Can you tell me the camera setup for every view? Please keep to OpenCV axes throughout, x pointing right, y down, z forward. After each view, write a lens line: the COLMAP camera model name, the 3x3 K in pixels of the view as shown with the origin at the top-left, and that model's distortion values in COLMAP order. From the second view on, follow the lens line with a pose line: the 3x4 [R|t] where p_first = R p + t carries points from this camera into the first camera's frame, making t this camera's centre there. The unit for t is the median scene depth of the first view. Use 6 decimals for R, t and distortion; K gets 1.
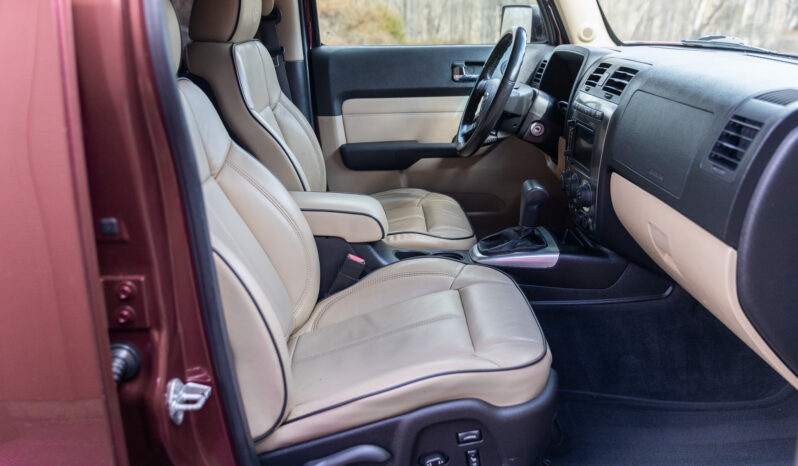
lens RADIAL K [[802.5, 0, 399.2], [0, 802.5, 171.8], [0, 0, 1]] dist [0.010773, -0.004686]
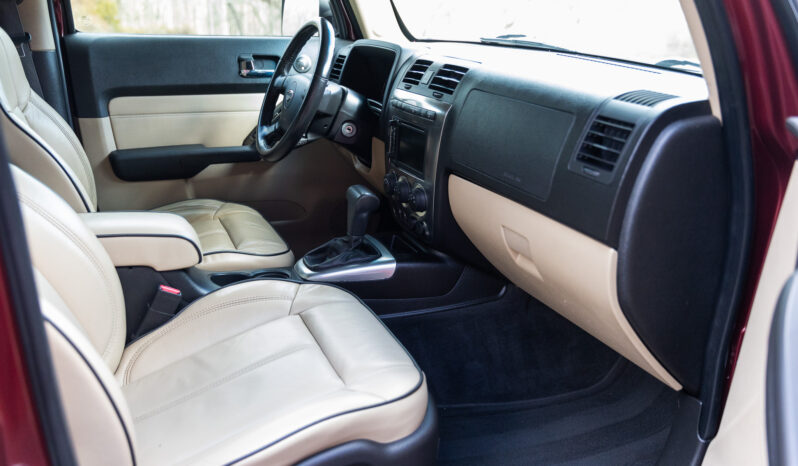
lens RADIAL K [[802.5, 0, 399.2], [0, 802.5, 171.8], [0, 0, 1]] dist [0.010773, -0.004686]
pose [[0.914203, -0.043367, 0.402930, -0.166017], [0.038067, 0.999051, 0.021158, -0.023529], [-0.403466, -0.004005, 0.914986, 0.135068]]
